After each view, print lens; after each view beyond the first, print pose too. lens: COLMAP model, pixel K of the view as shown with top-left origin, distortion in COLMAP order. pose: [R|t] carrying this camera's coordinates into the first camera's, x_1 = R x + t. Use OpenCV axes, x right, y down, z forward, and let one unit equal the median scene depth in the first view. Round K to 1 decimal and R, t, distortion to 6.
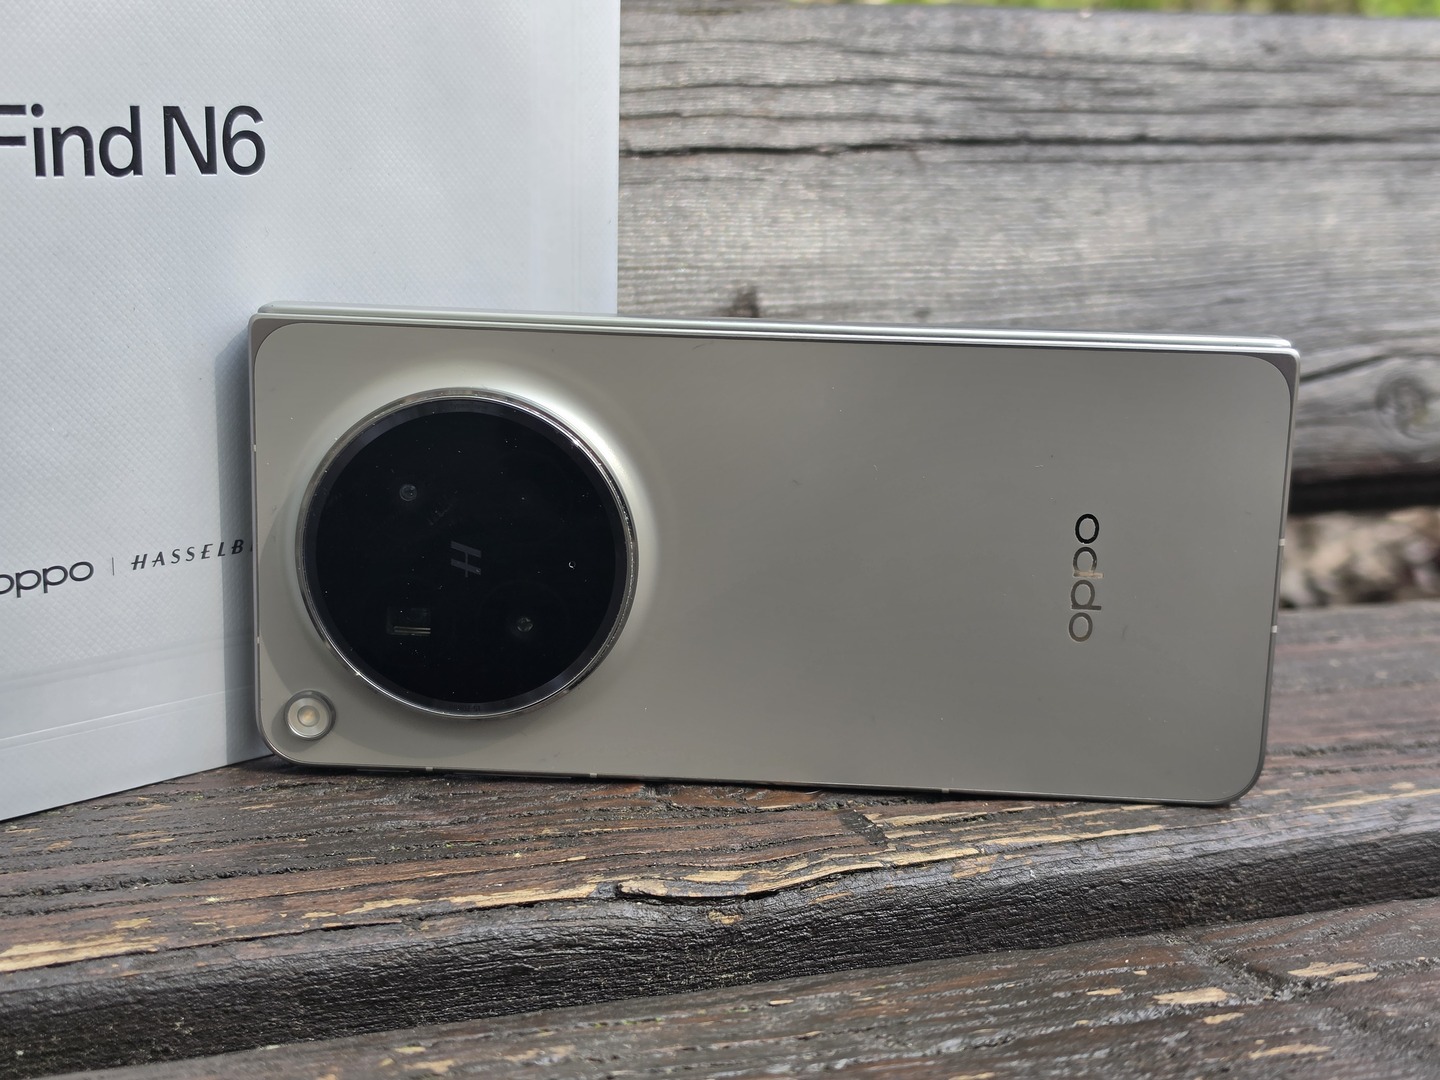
lens RADIAL K [[1929.5, 0, 719.6], [0, 1929.5, 529.8], [0, 0, 1]] dist [0.119021, -0.330463]
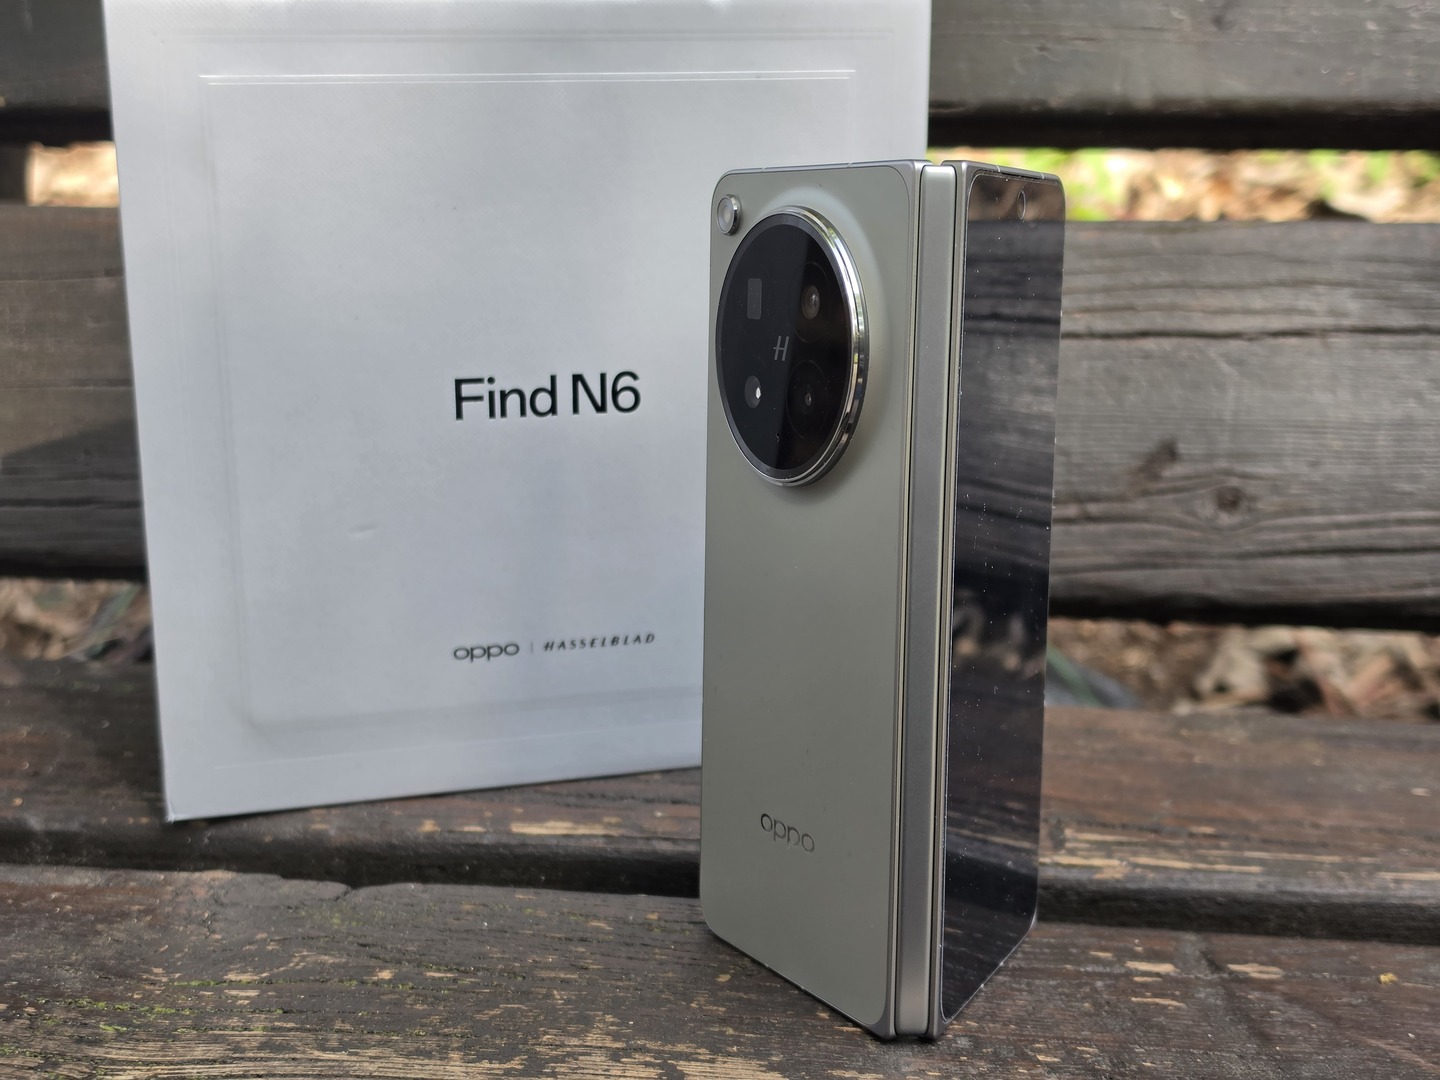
lens RADIAL K [[1885.1, 0, 779.2], [0, 1885.1, 541.5], [0, 0, 1]] dist [0.122514, -0.451933]
pose [[0.901475, 0.094786, -0.422325, 0.496240], [-0.084198, 0.995490, 0.043702, -0.130311], [0.424563, -0.003837, 0.905390, -0.471142]]
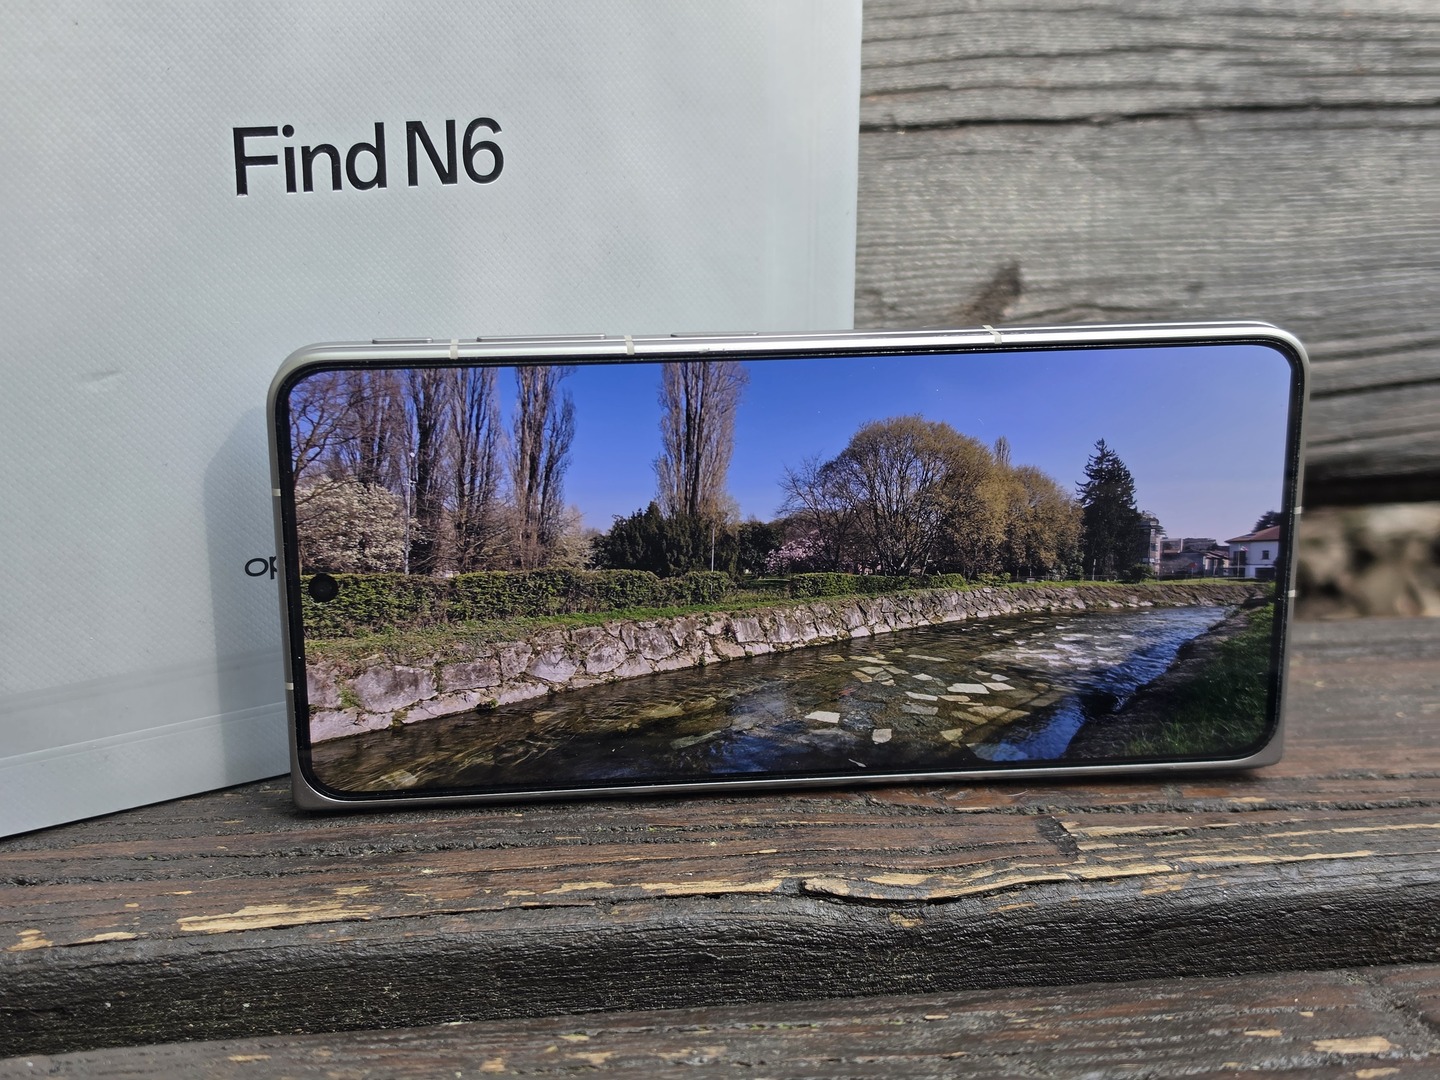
lens RADIAL K [[1929.5, 0, 719.6], [0, 1929.5, 529.8], [0, 0, 1]] dist [0.119021, -0.330463]
pose [[0.982322, 0.033328, -0.184209, 0.082837], [-0.024154, 0.998364, 0.051822, -0.053782], [0.185635, -0.046456, 0.981520, -0.016318]]
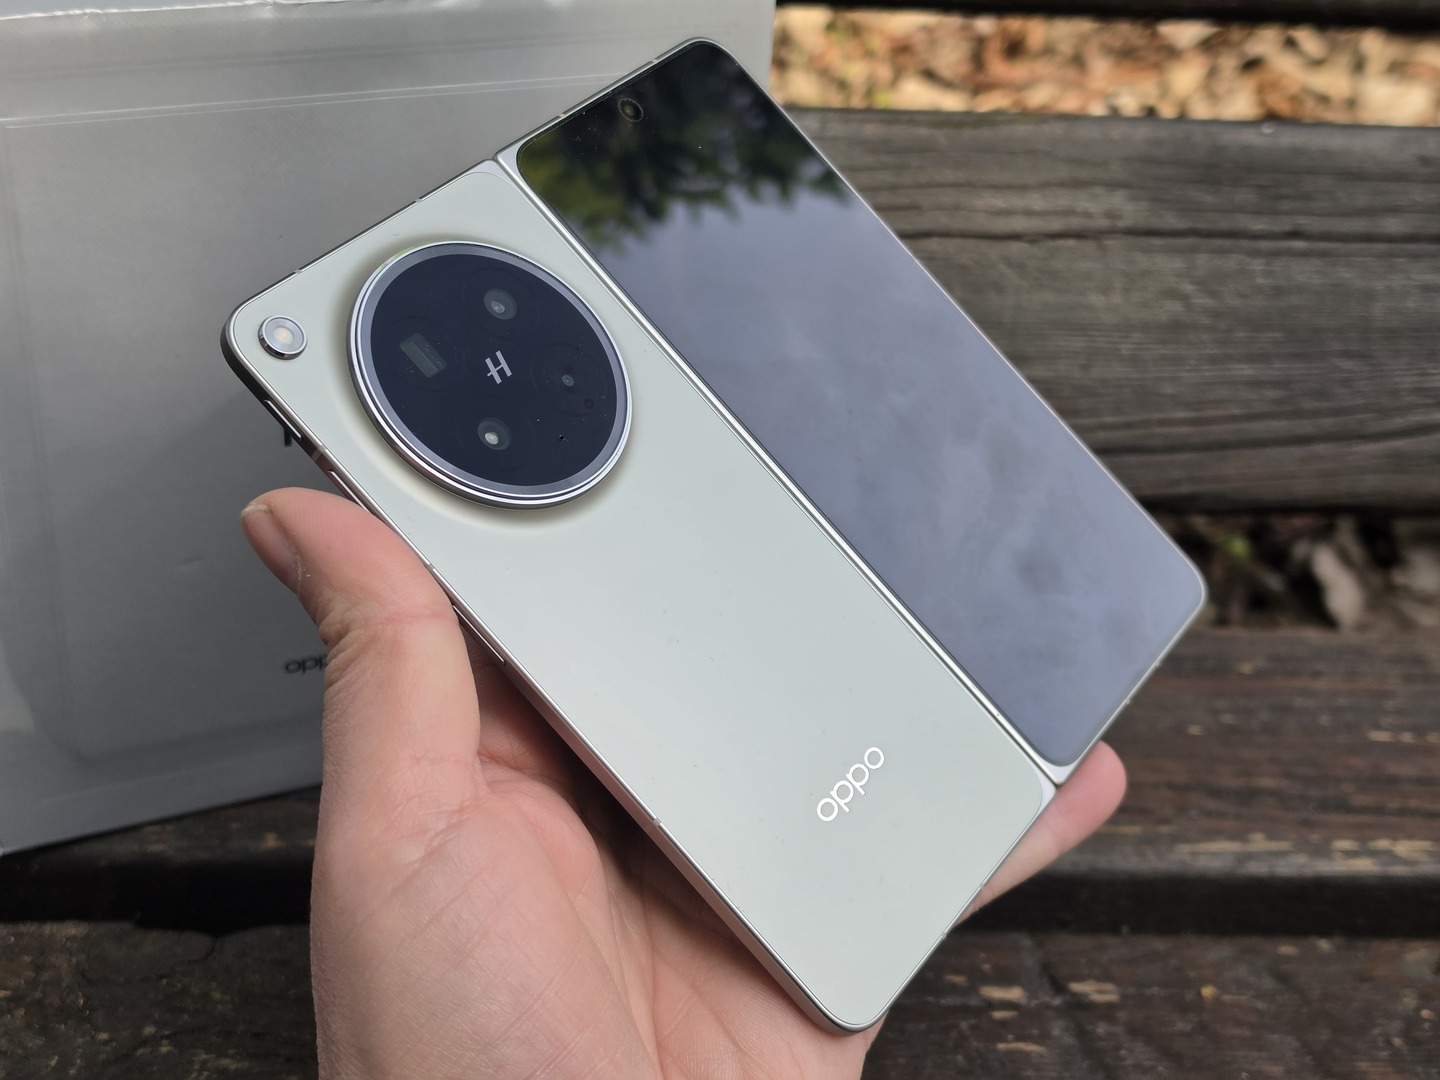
lens RADIAL K [[1897.3, 0, 730.7], [0, 1897.3, 511.4], [0, 0, 1]] dist [0.069486, -0.127147]
pose [[0.963965, 0.155121, -0.216122, 0.257975], [-0.097881, 0.962224, 0.254055, -0.497800], [0.247367, -0.223746, 0.942734, -0.501374]]
